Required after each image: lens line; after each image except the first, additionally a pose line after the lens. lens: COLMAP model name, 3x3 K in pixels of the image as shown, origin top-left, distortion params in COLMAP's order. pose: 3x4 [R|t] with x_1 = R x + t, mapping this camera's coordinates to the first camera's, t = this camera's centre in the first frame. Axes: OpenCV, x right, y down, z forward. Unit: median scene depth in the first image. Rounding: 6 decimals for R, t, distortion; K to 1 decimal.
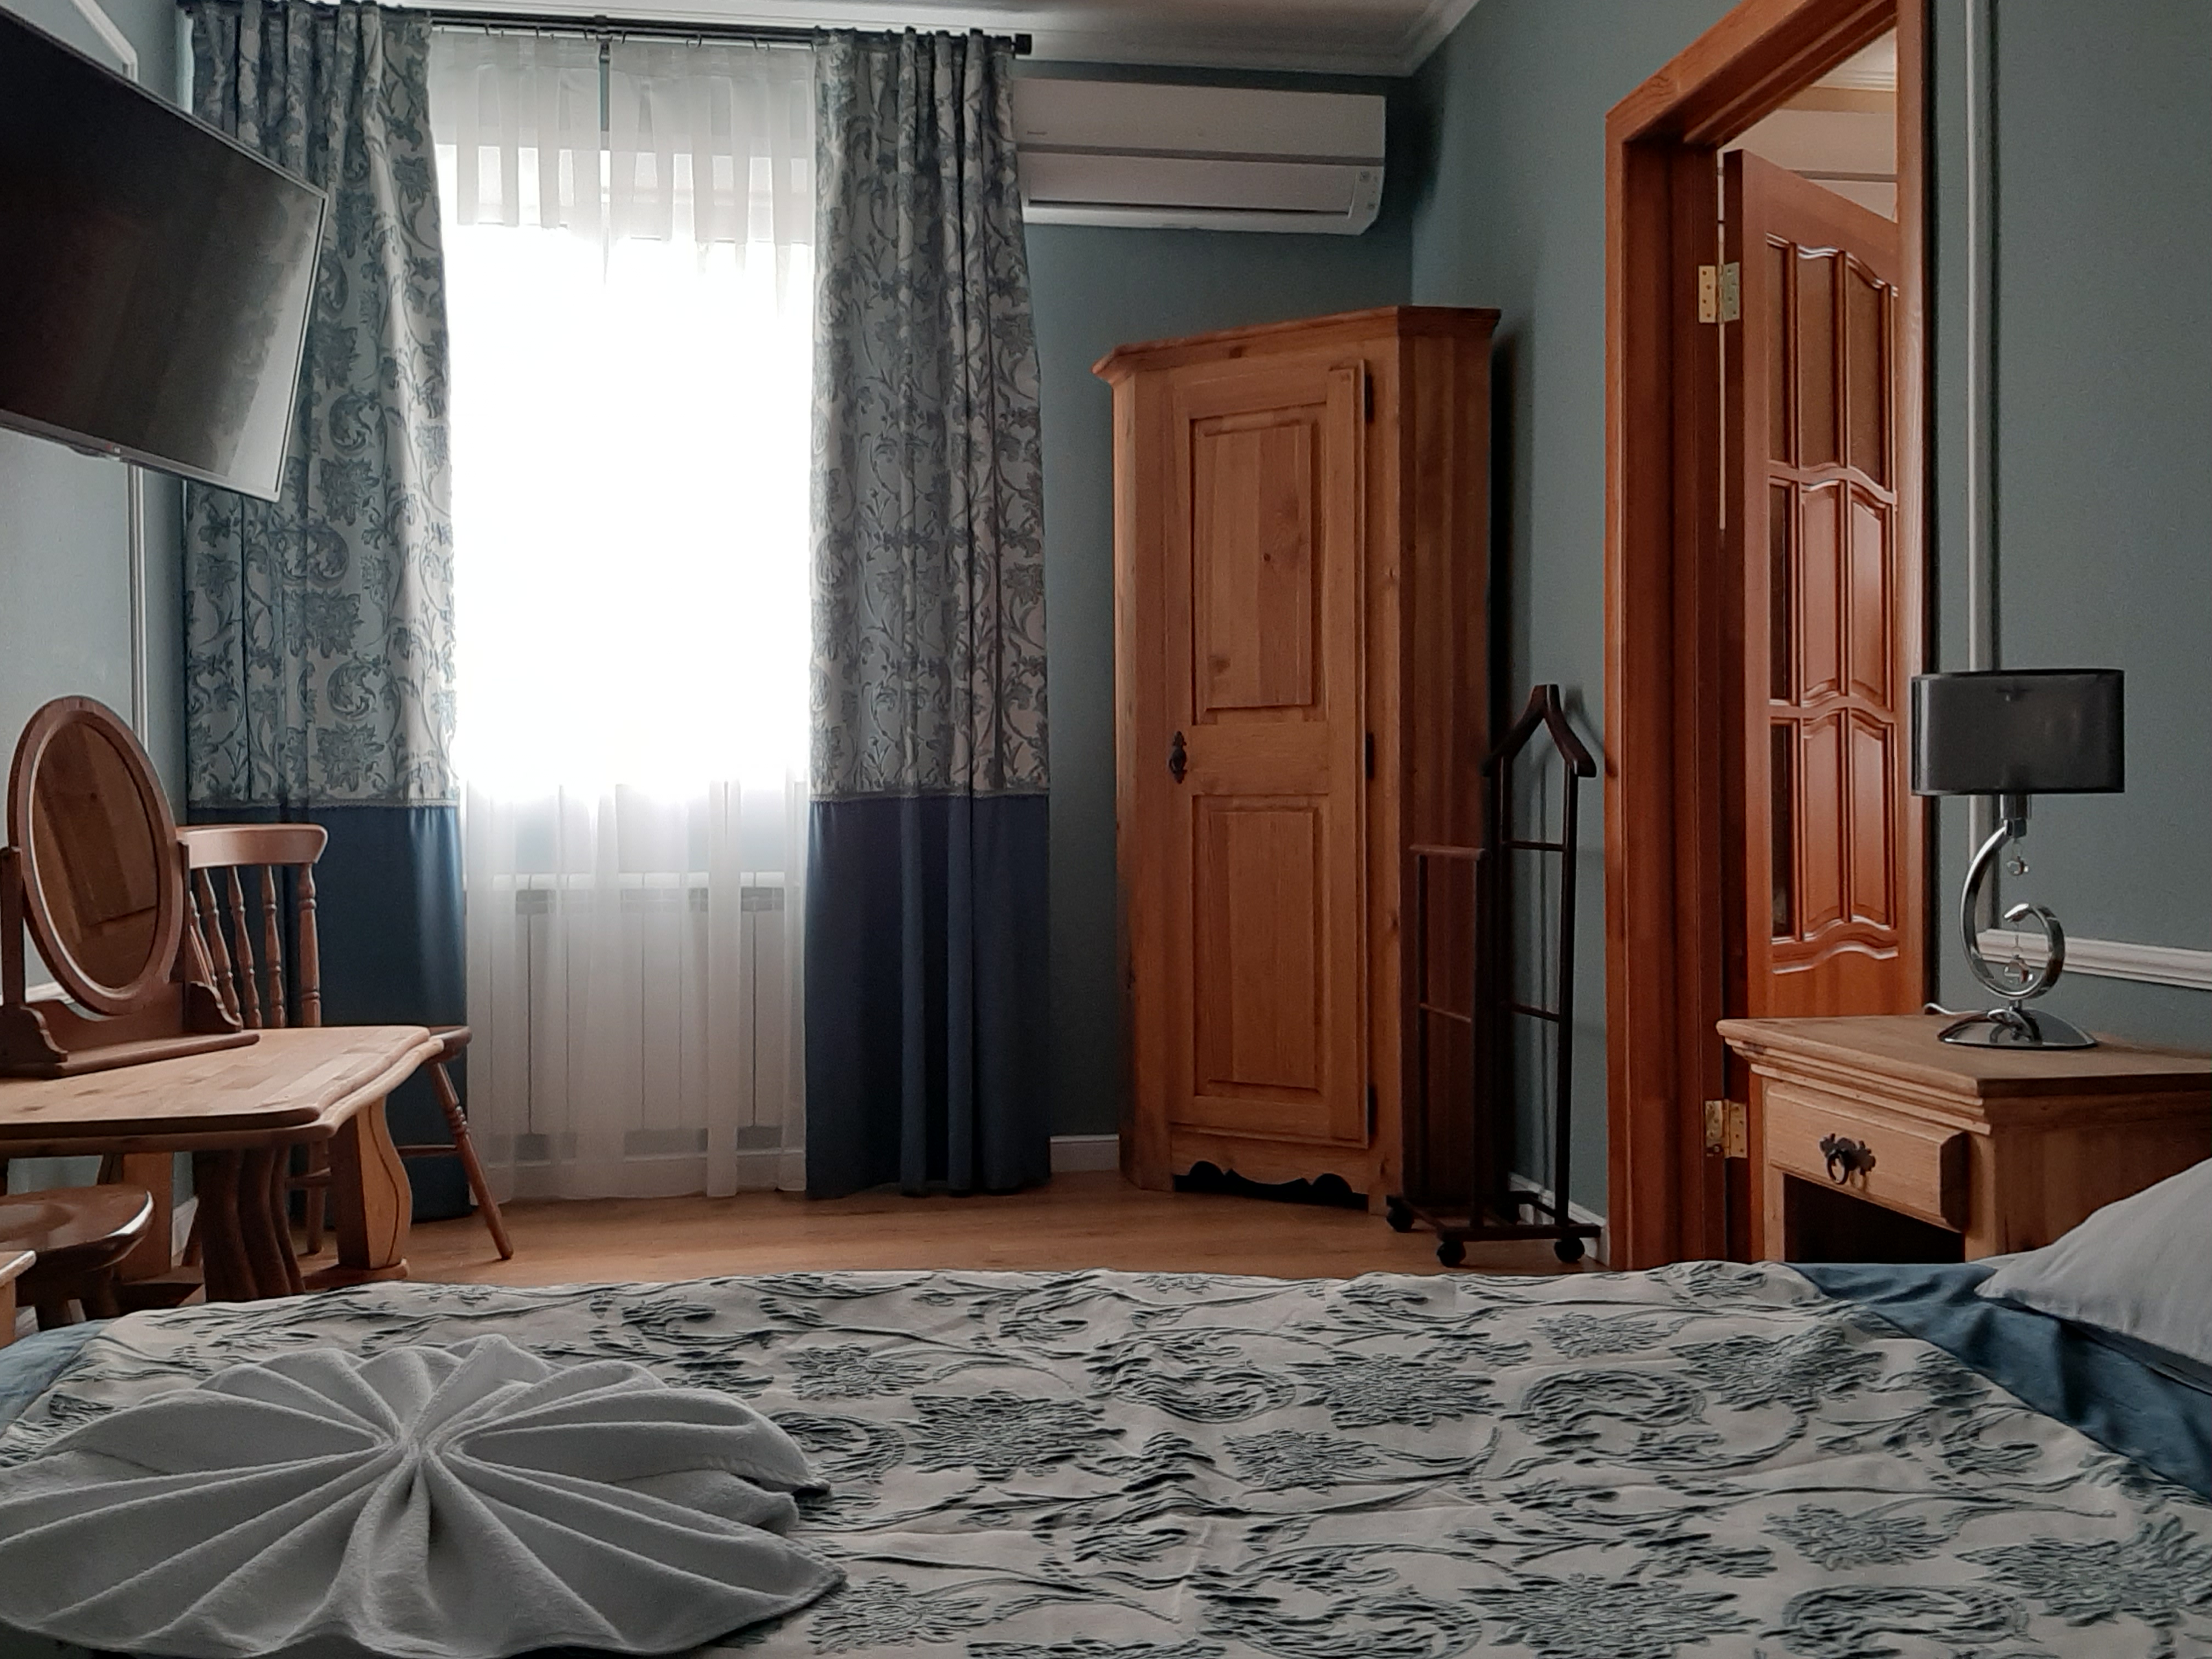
lens RADIAL K [[2123.3, 0, 1106.0], [0, 2123.3, 829.5], [0, 0, 1]] dist [0.129191, -0.202743]
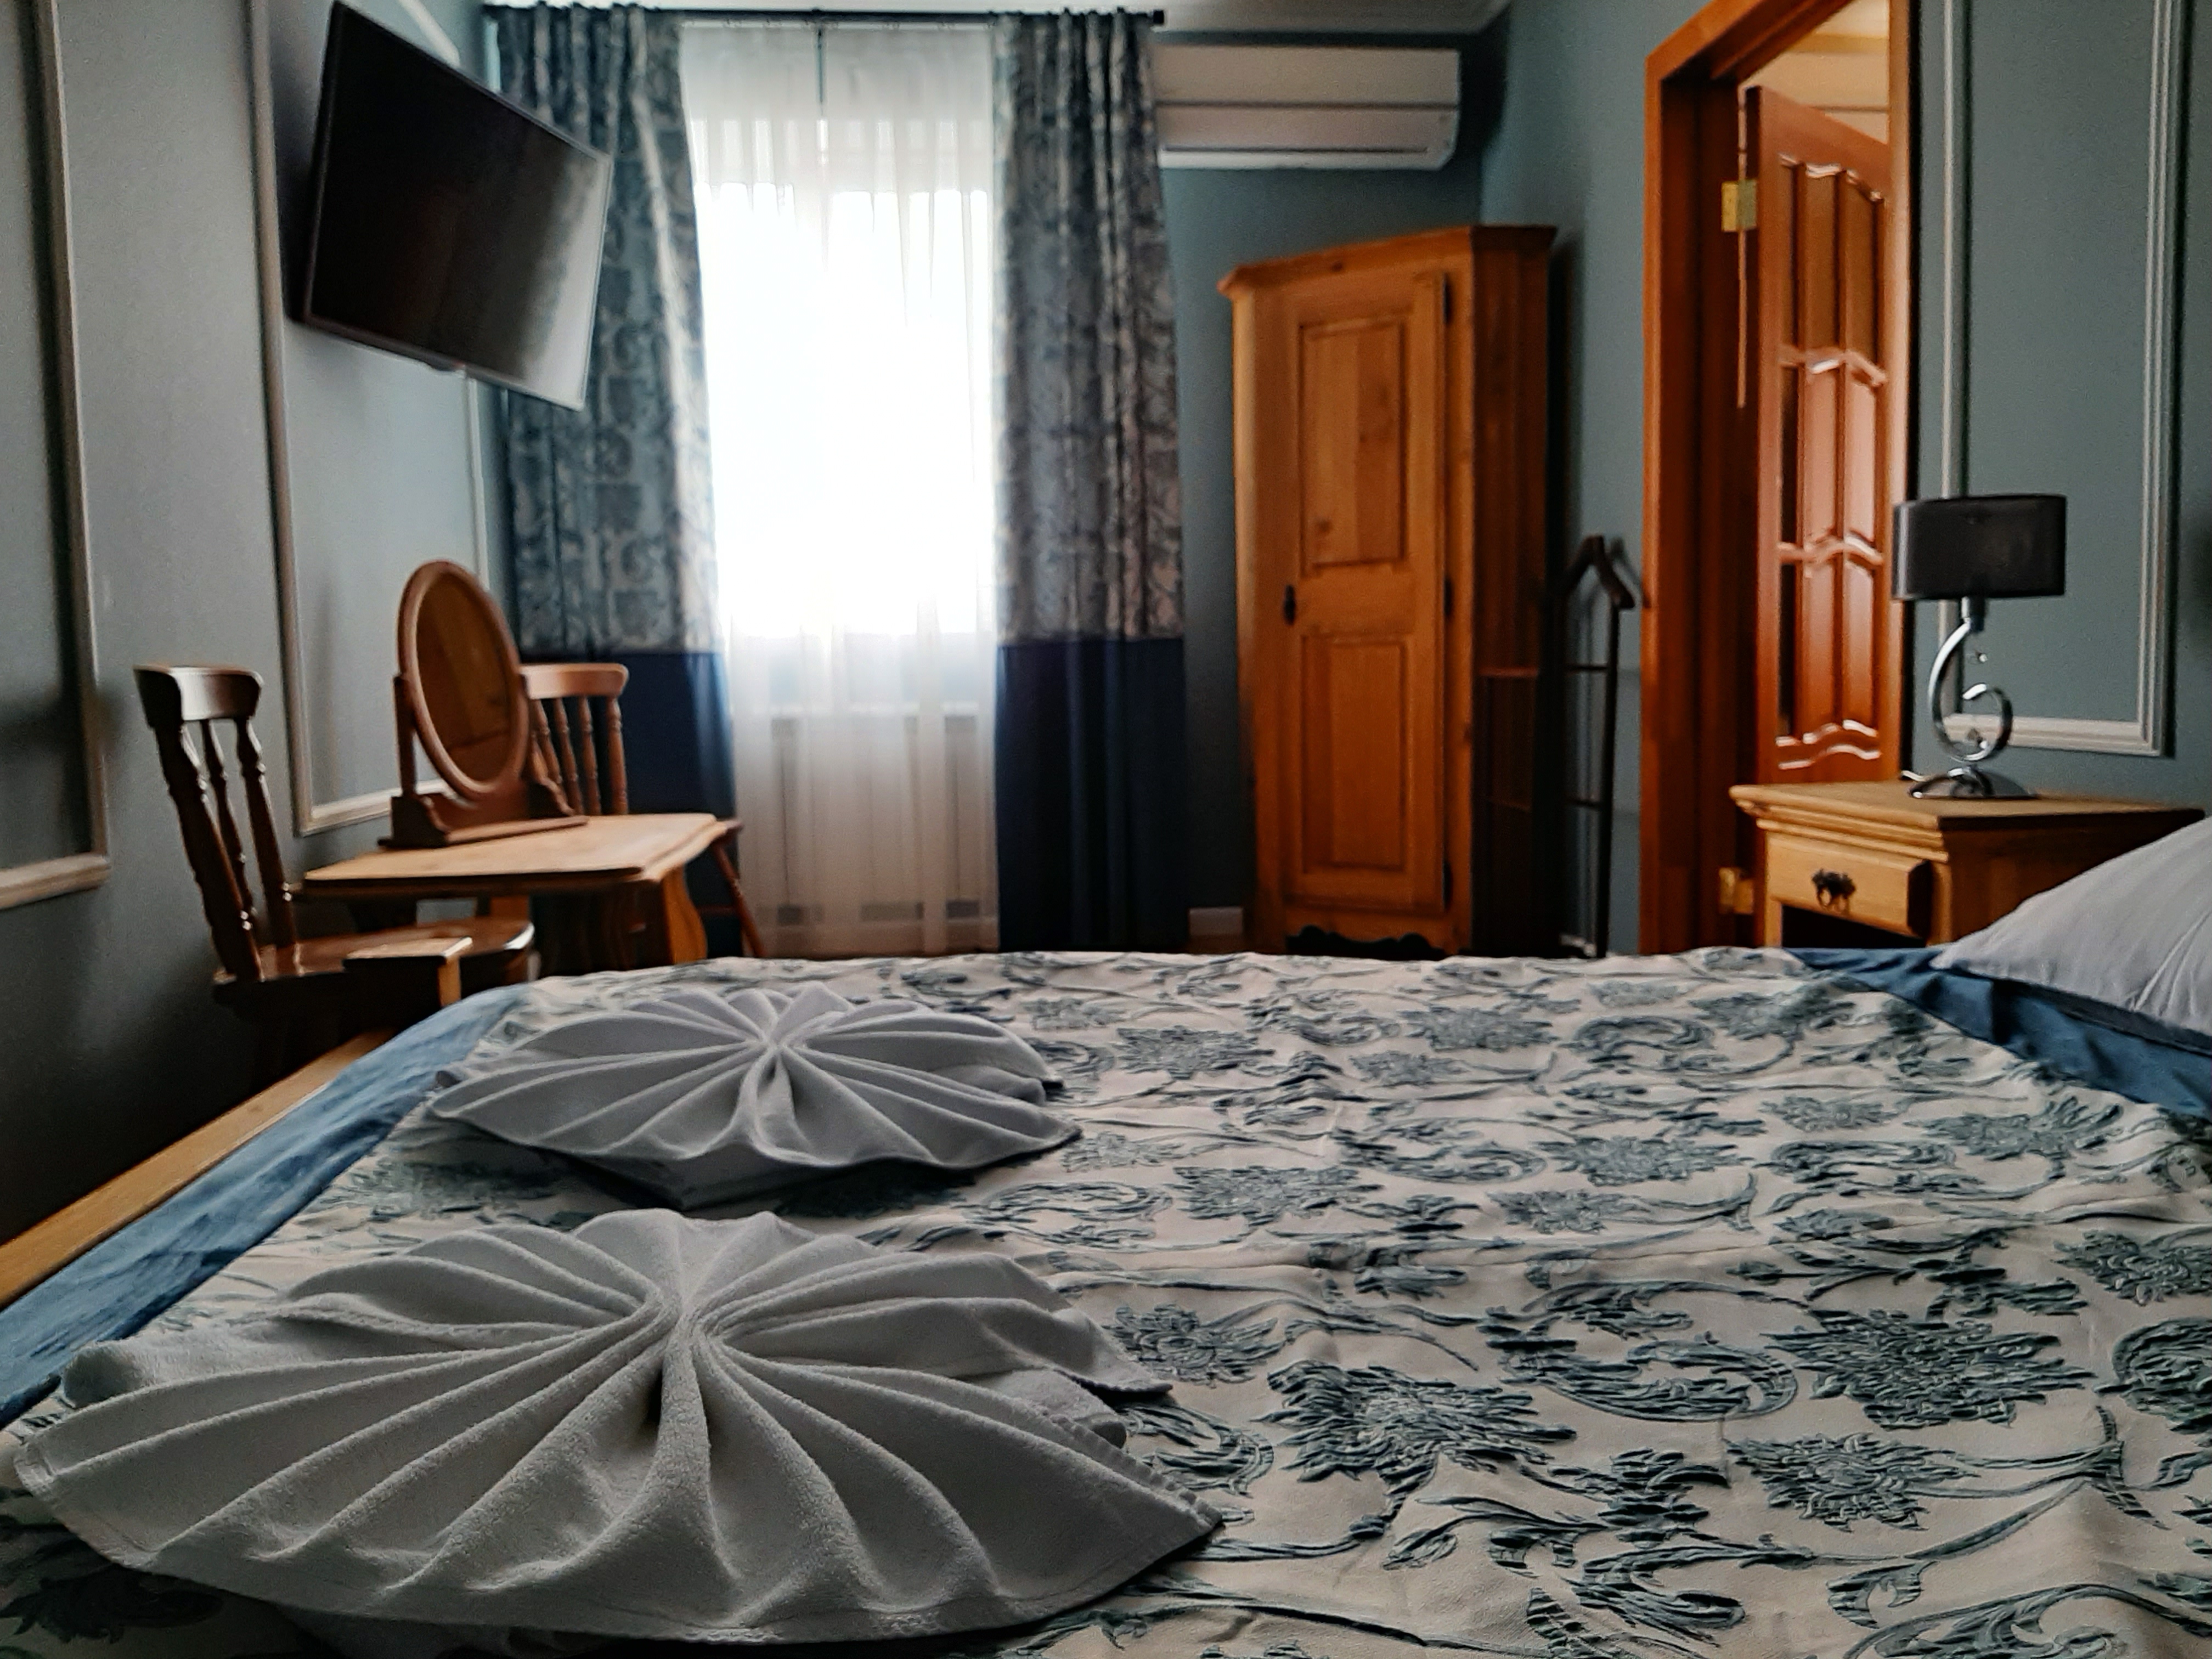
lens RADIAL K [[1759.0, 0, 1106.0], [0, 1759.0, 829.5], [0, 0, 1]] dist [0.119991, -0.226136]
pose [[0.998058, -0.008439, -0.061719, -0.012882], [0.012798, 0.997424, 0.070574, 0.027879], [0.060964, -0.071227, 0.995595, -0.049229]]
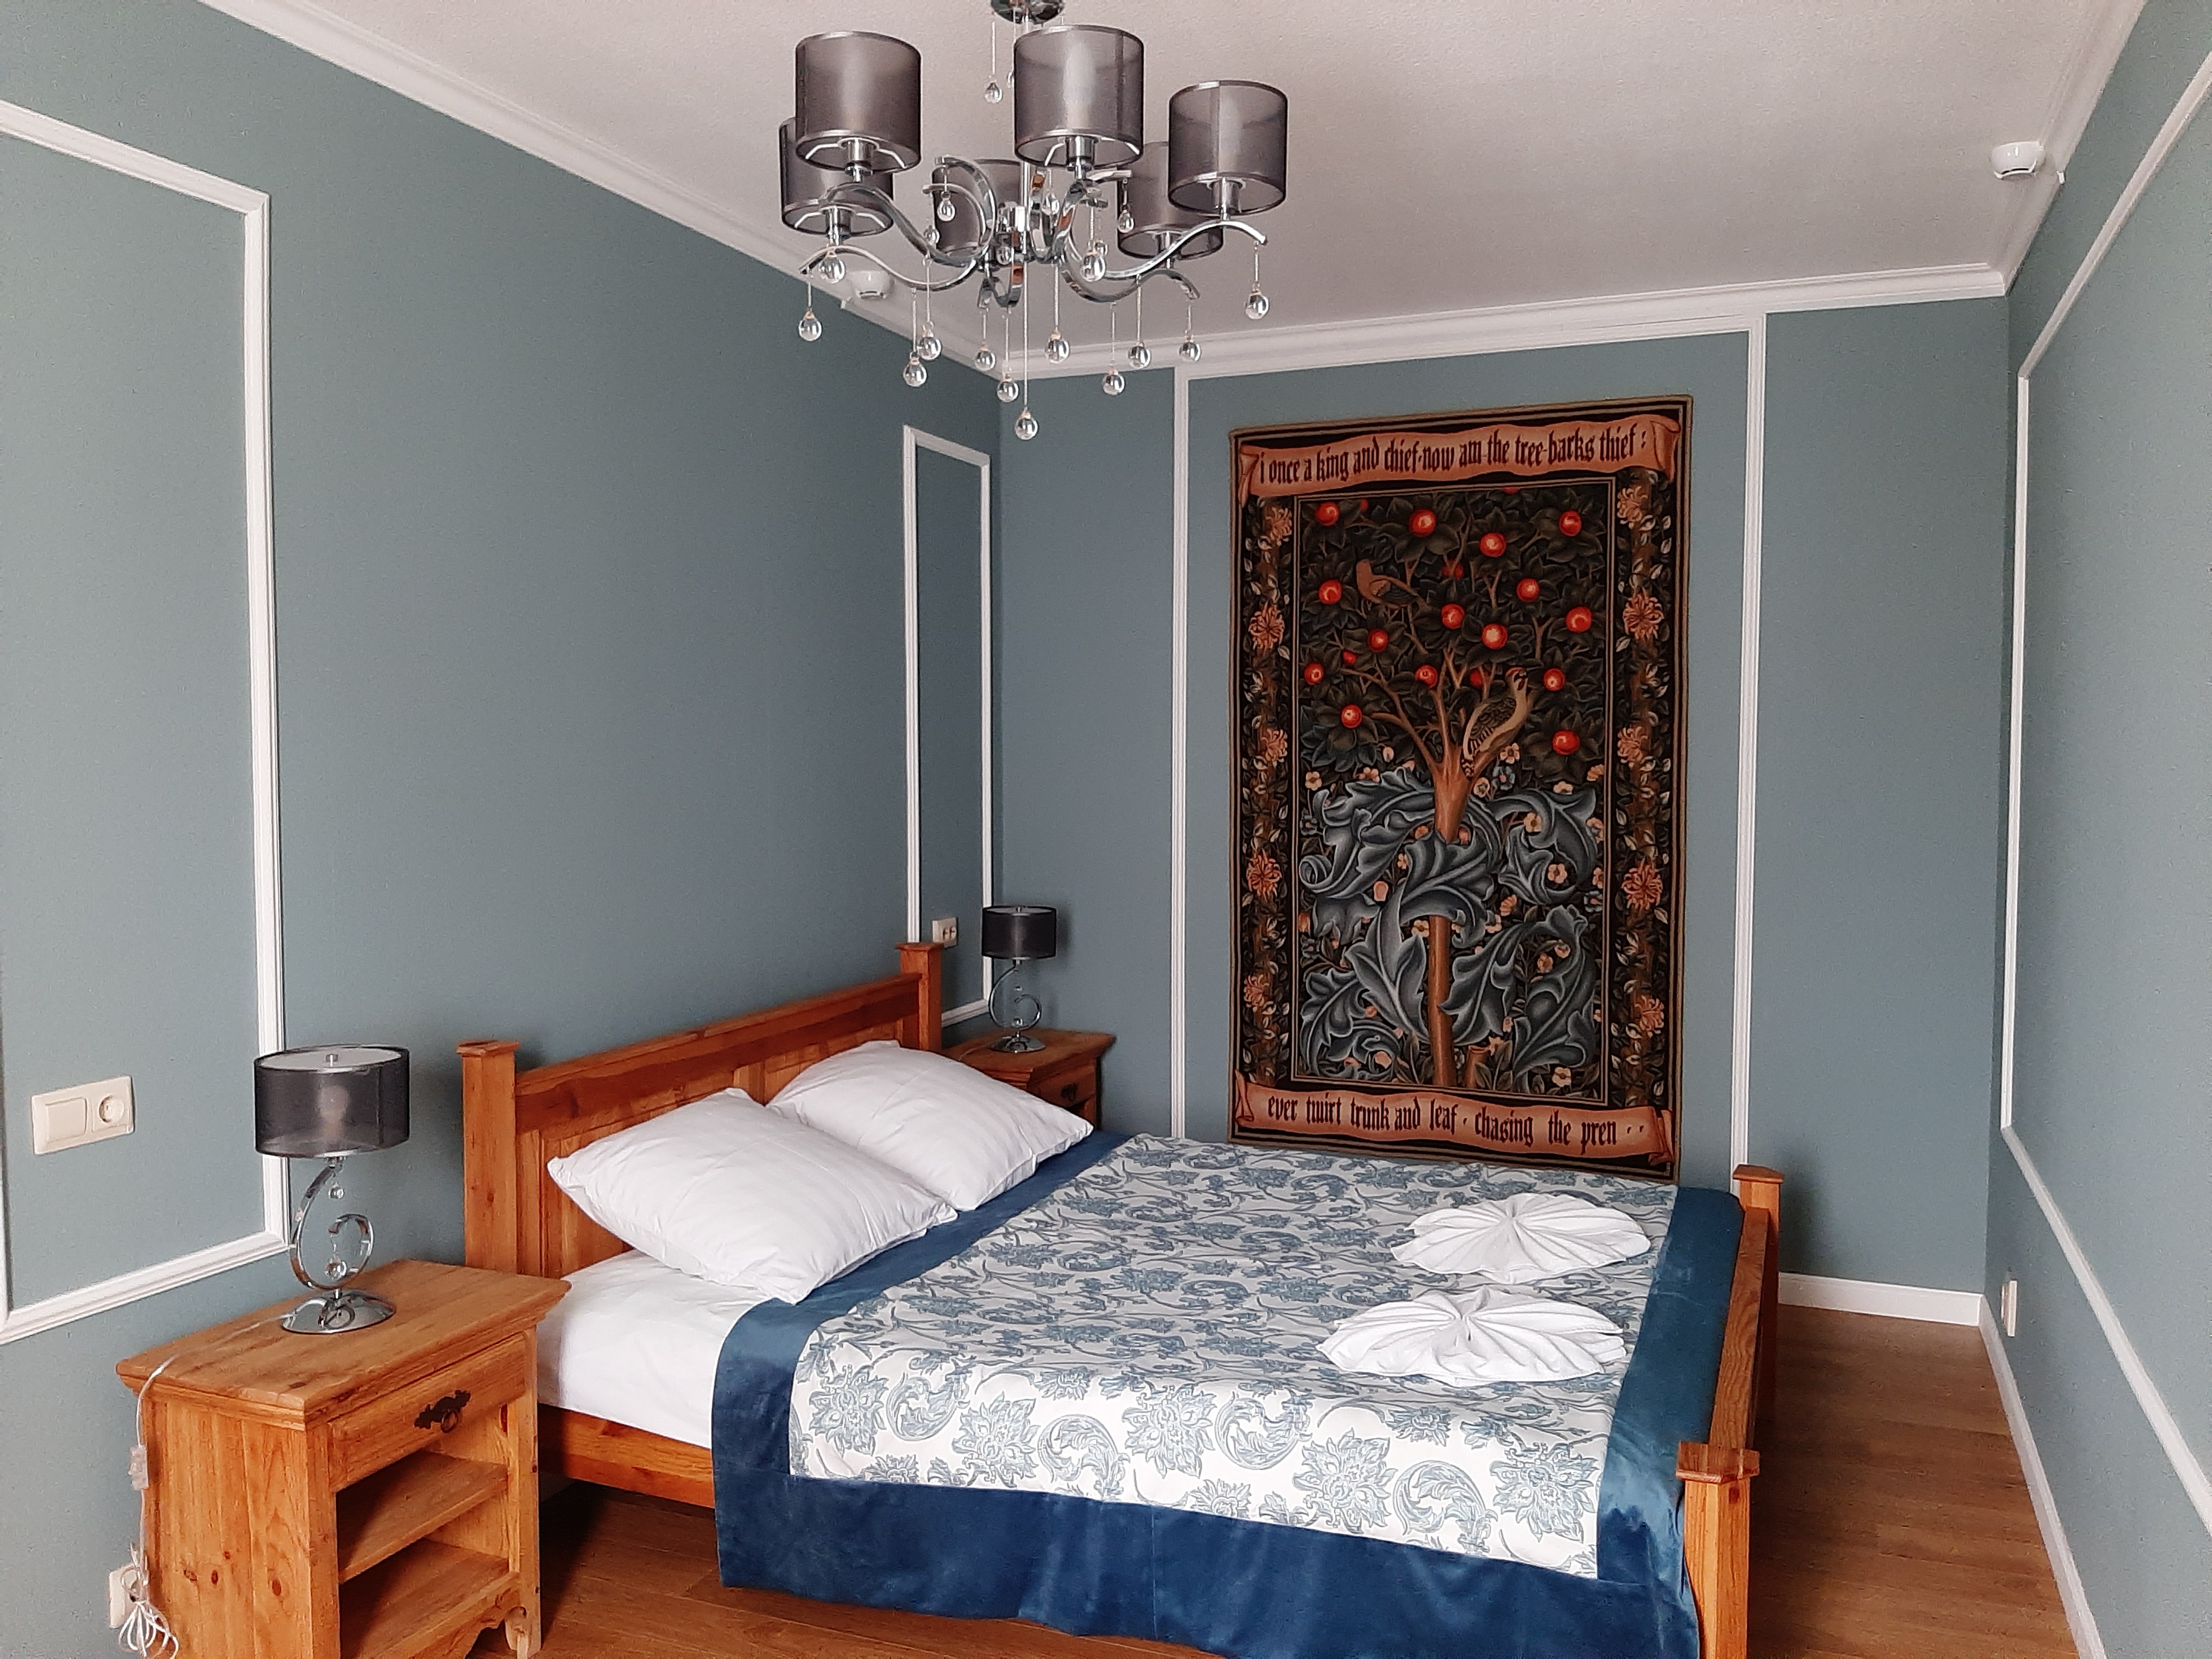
lens RADIAL K [[1759.0, 0, 1106.0], [0, 1759.0, 829.5], [0, 0, 1]] dist [0.119991, -0.226136]
pose [[-0.858474, -0.019378, 0.512490, -0.476048], [0.015920, 0.997797, 0.064395, -0.229914], [-0.512609, 0.063441, -0.856275, 1.372012]]
